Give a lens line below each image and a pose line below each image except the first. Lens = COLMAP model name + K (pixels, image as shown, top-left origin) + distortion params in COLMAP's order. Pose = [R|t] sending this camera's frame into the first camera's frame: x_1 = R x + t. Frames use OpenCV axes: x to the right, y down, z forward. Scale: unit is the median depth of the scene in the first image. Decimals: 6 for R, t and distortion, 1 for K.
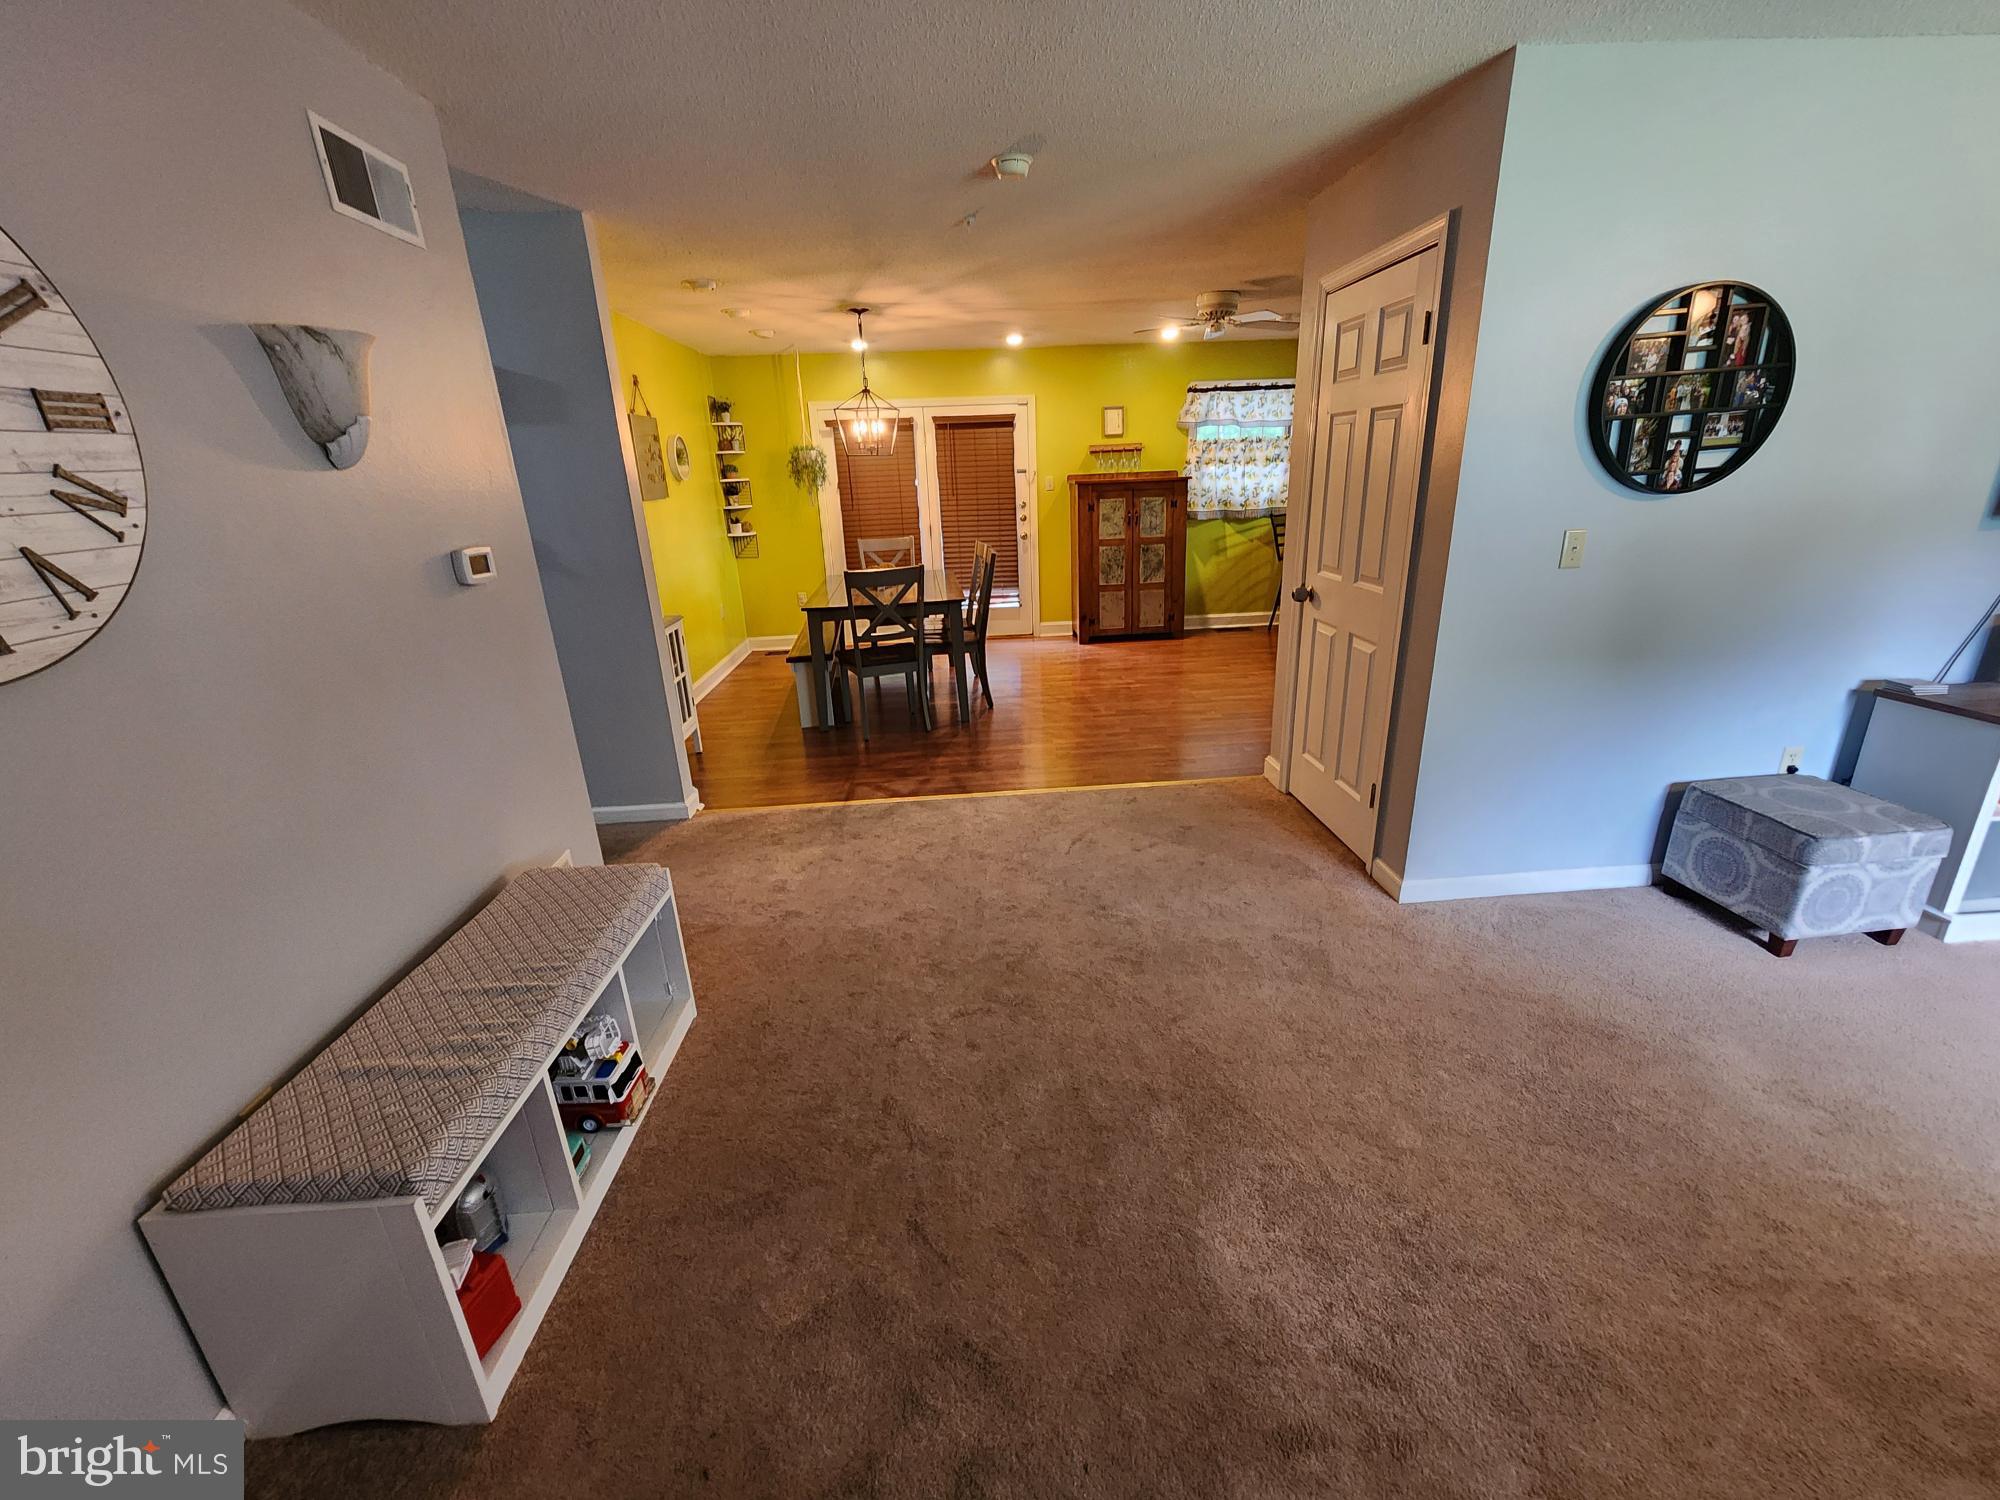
lens RADIAL K [[839.1, 0, 1000.5], [0, 839.1, 754.8], [0, 0, 1]] dist [0.000676, 0.000400]
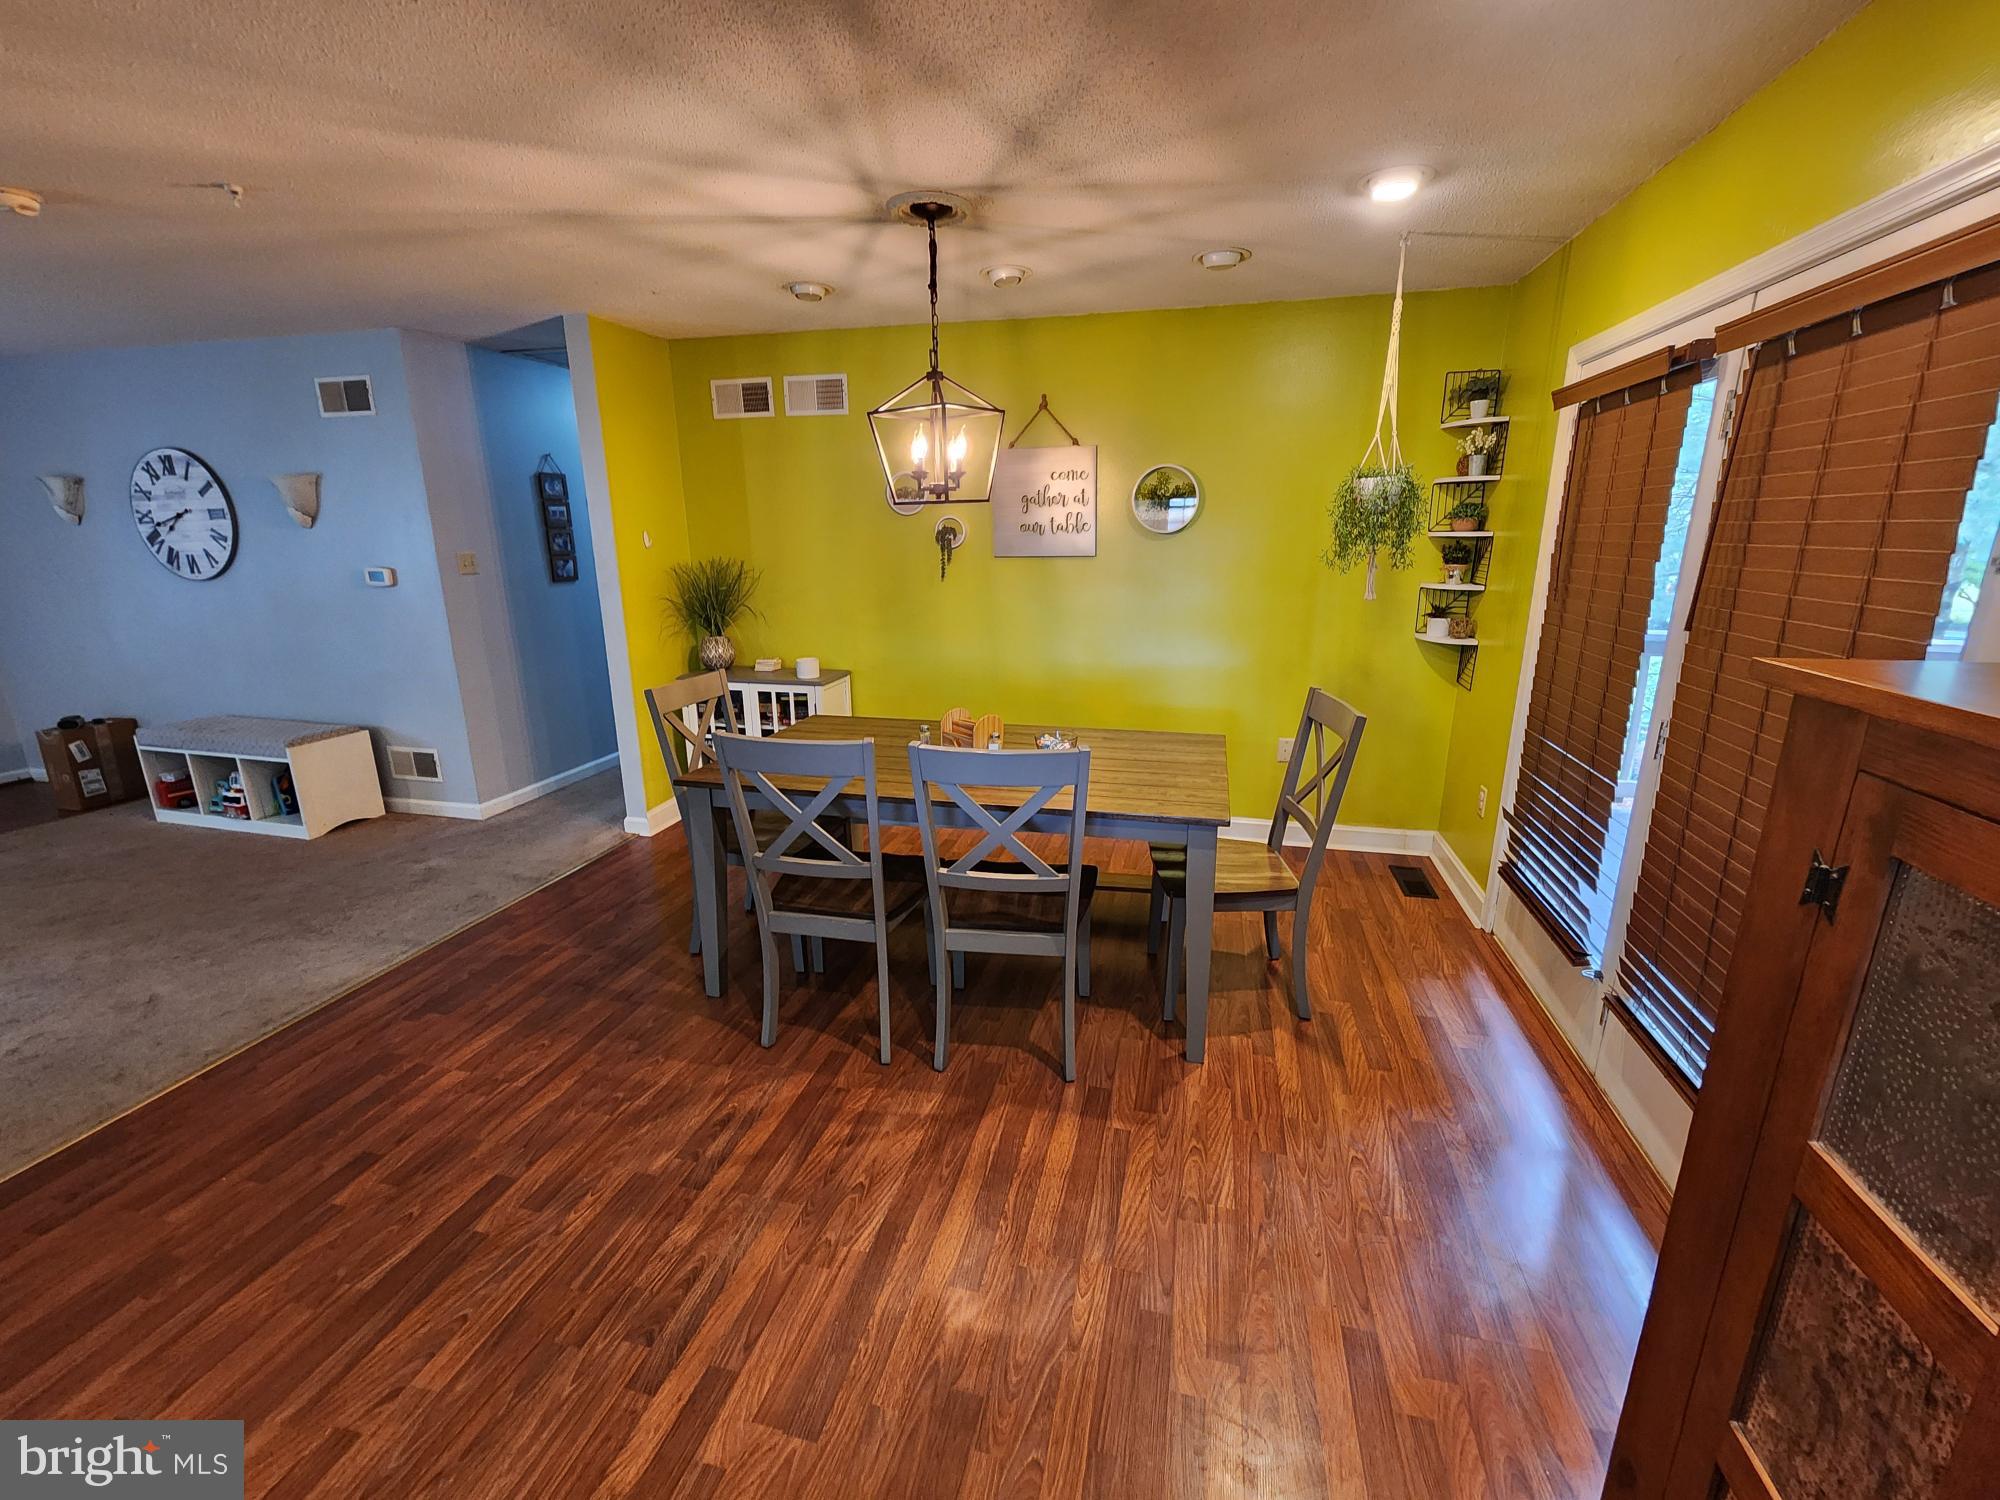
lens RADIAL K [[824.6, 0, 1003.0], [0, 824.6, 750.3], [0, 0, 1]] dist [-0.000356, 0.000771]
pose [[-0.298262, 0.280932, -0.912204, 0.704489], [-0.296323, 0.881228, 0.368281, -0.901926], [0.907322, 0.380151, -0.179590, 2.521599]]
